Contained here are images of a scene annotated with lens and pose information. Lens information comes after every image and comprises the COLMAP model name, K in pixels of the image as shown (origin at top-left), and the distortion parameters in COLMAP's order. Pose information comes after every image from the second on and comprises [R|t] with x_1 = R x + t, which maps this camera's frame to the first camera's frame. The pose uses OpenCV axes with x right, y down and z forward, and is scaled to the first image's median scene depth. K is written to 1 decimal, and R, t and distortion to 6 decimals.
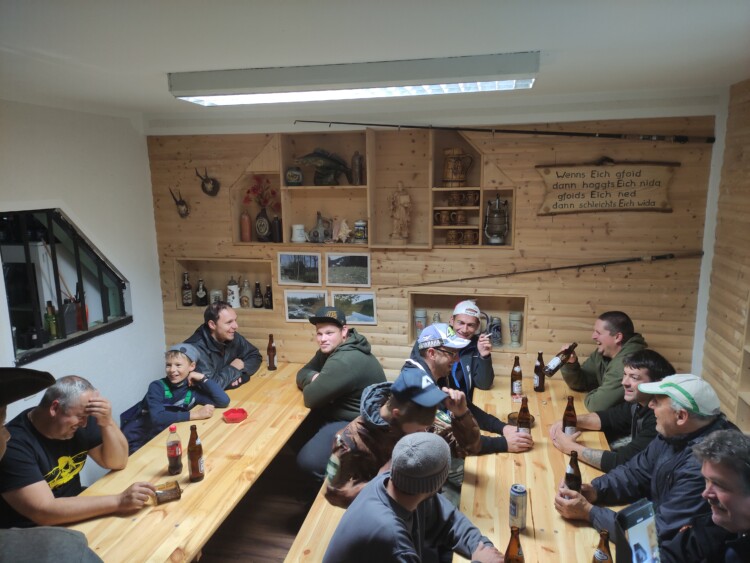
lens RADIAL K [[568.4, 0, 375.0], [0, 568.4, 281.5], [0, 0, 1]] dist [0.053401, -0.006975]
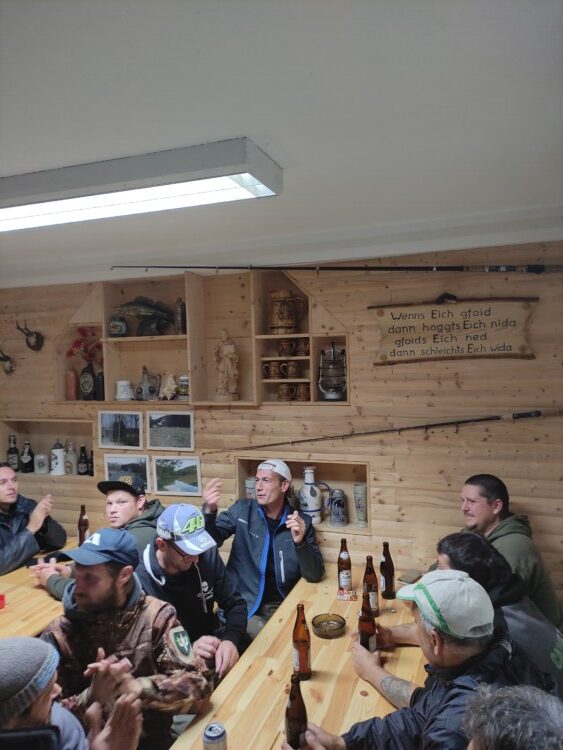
lens RADIAL K [[568.4, 0, 281.5], [0, 568.4, 375.0], [0, 0, 1]] dist [0.053401, -0.006975]
pose [[0.991150, -0.007941, -0.132509, 0.249309], [-0.011030, 0.989830, -0.141824, 0.017453], [0.132287, 0.142030, 0.980983, 0.160857]]
